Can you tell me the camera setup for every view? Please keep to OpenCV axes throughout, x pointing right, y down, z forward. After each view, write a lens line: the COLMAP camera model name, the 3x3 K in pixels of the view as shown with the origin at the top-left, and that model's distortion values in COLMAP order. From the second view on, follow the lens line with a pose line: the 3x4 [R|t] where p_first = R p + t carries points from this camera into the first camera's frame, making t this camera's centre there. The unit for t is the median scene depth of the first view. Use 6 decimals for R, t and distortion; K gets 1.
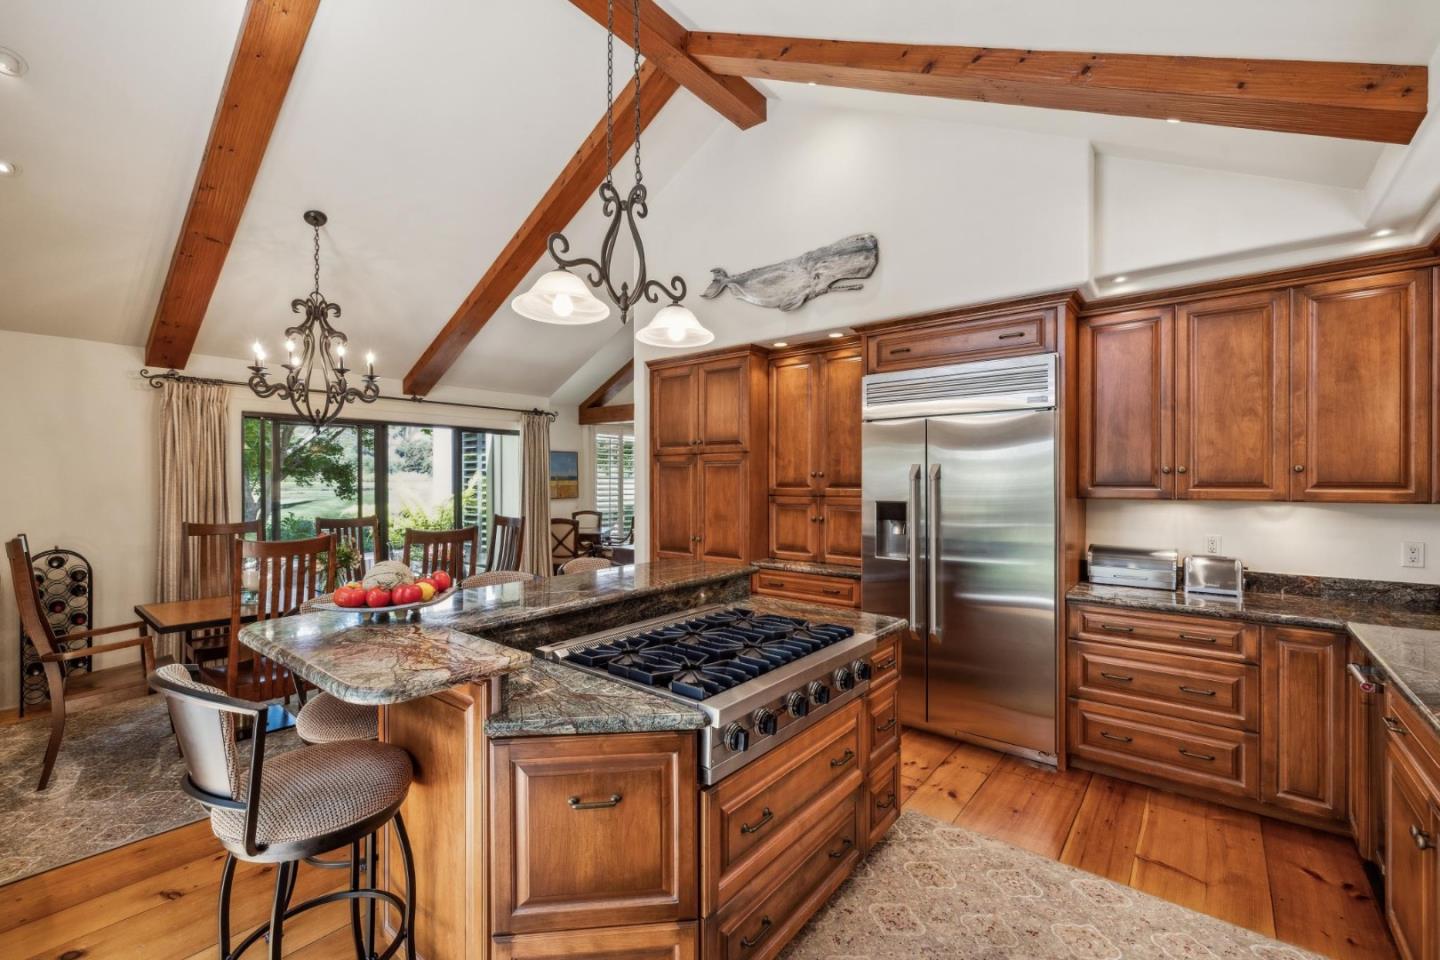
lens RADIAL K [[610.3, 0, 724.9], [0, 610.3, 480.6], [0, 0, 1]] dist [0.000653, -0.000961]
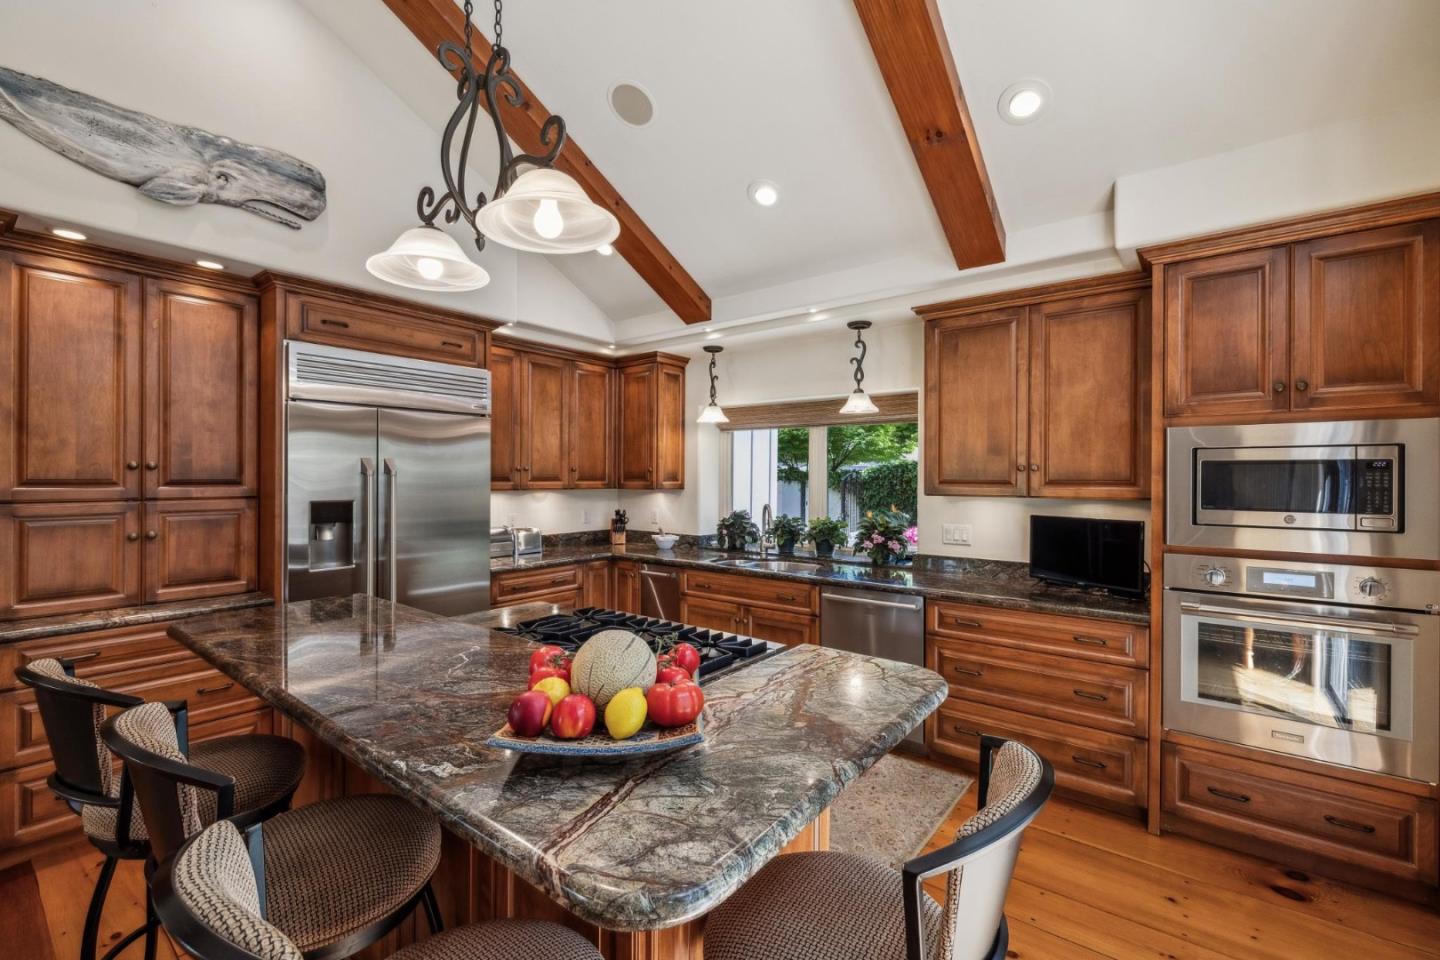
lens RADIAL K [[610.3, 0, 706.3], [0, 610.3, 476.7], [0, 0, 1]] dist [0.000653, -0.000961]
pose [[-0.007542, -0.000115, 0.999972, -0.699299], [-0.002878, 0.999996, 0.000093, -0.000760], [-0.999967, -0.002877, -0.007542, 0.604977]]
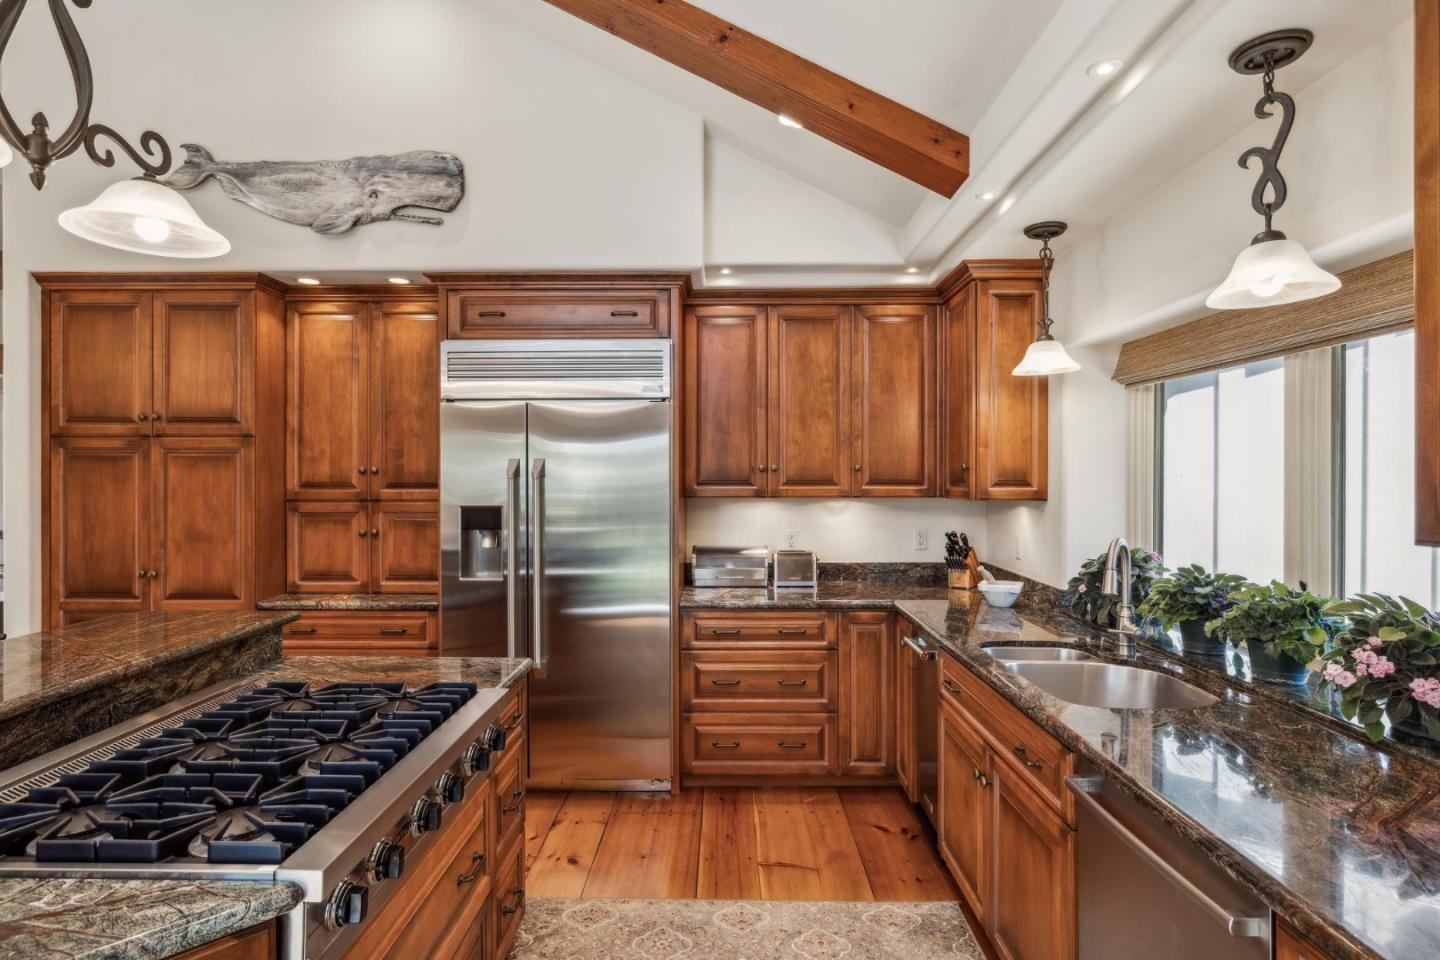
lens RADIAL K [[724.1, 0, 726.0], [0, 724.1, 475.5], [0, 0, 1]] dist [-0.005457, 0.001803]
pose [[0.781690, 0.000032, 0.623667, -0.071654], [0.001400, 0.999997, -0.001805, -0.003243], [-0.623665, 0.002284, 0.781688, 0.105146]]
